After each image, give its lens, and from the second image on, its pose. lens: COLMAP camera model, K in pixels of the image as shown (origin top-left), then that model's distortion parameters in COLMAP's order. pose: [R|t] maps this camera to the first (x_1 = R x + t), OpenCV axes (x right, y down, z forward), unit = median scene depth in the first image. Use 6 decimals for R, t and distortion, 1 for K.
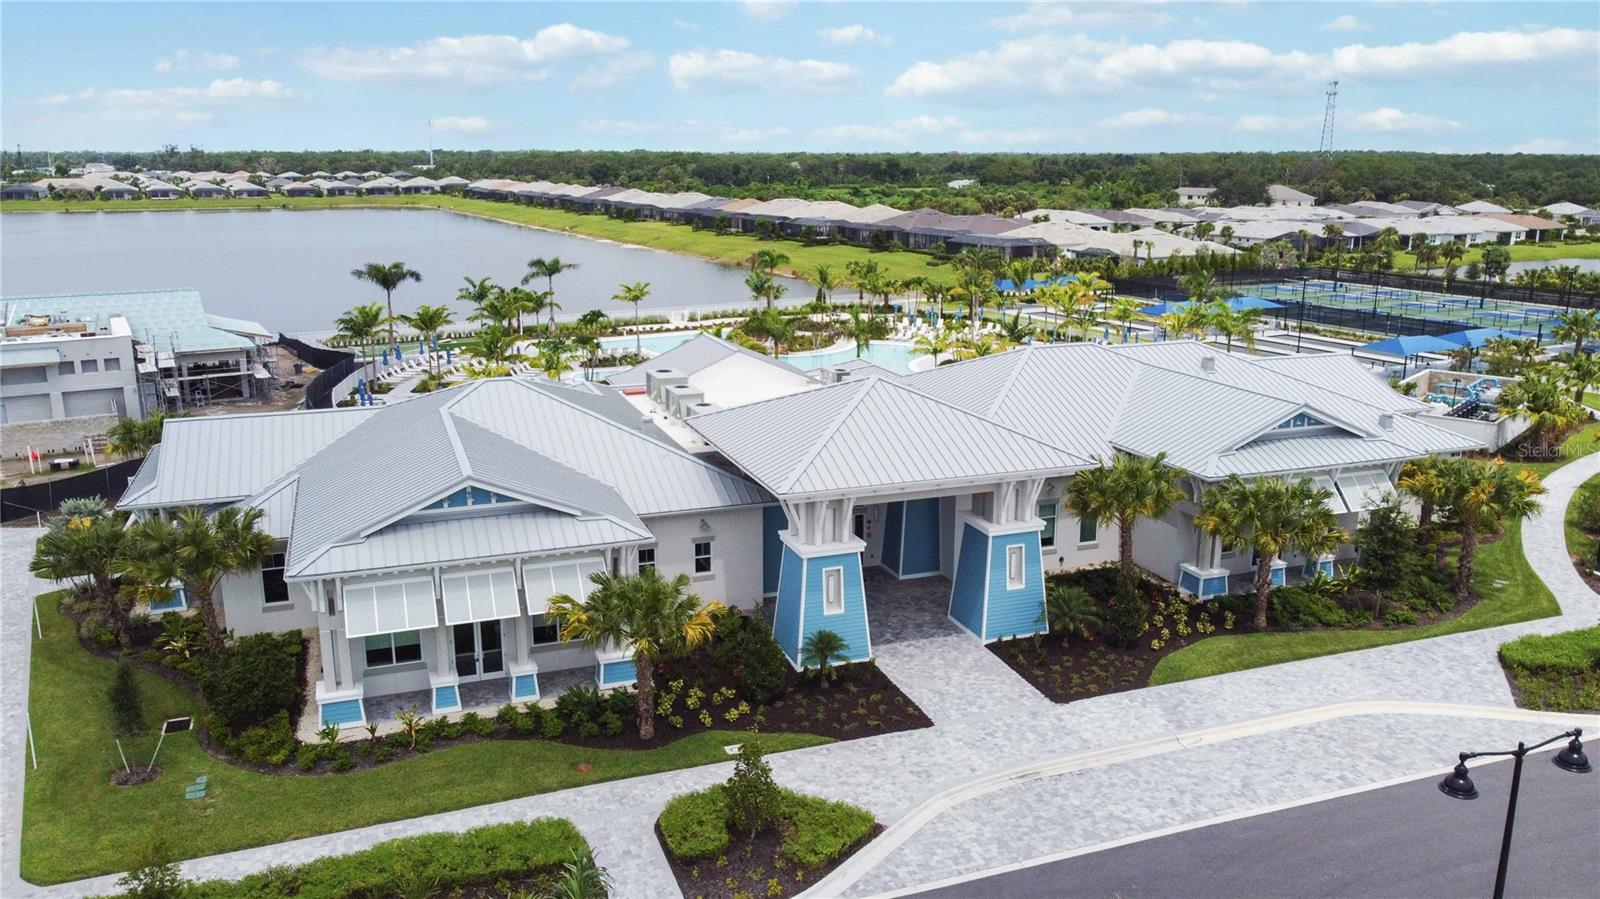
lens RADIAL K [[1214.9, 0, 796.2], [0, 1214.9, 444.6], [0, 0, 1]] dist [-0.009336, -0.001693]
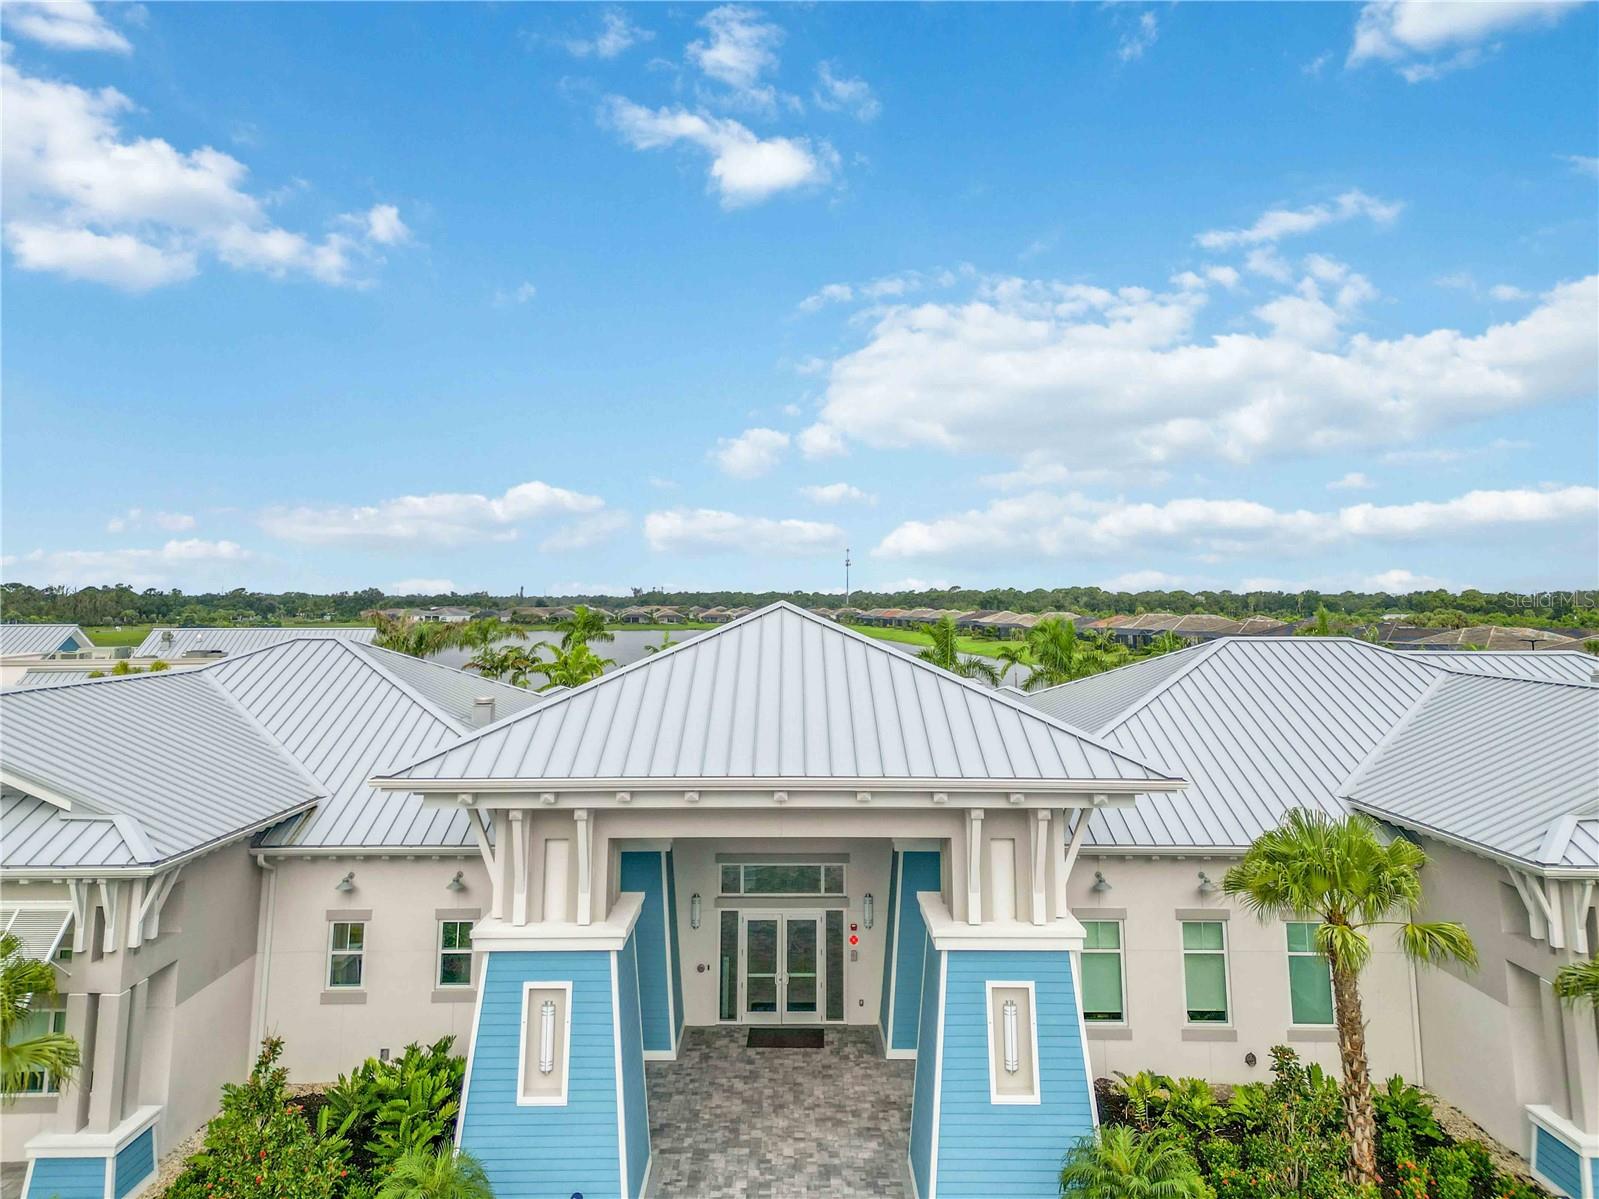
lens RADIAL K [[1153.8, 0, 797.4], [0, 1153.8, 397.0], [0, 0, 1]] dist [0.076717, -0.067554]
pose [[0.941833, -0.056764, -0.331253, 0.065524], [-0.080153, 0.919254, -0.385418, 0.014760], [0.326384, 0.389550, 0.861234, 0.136513]]
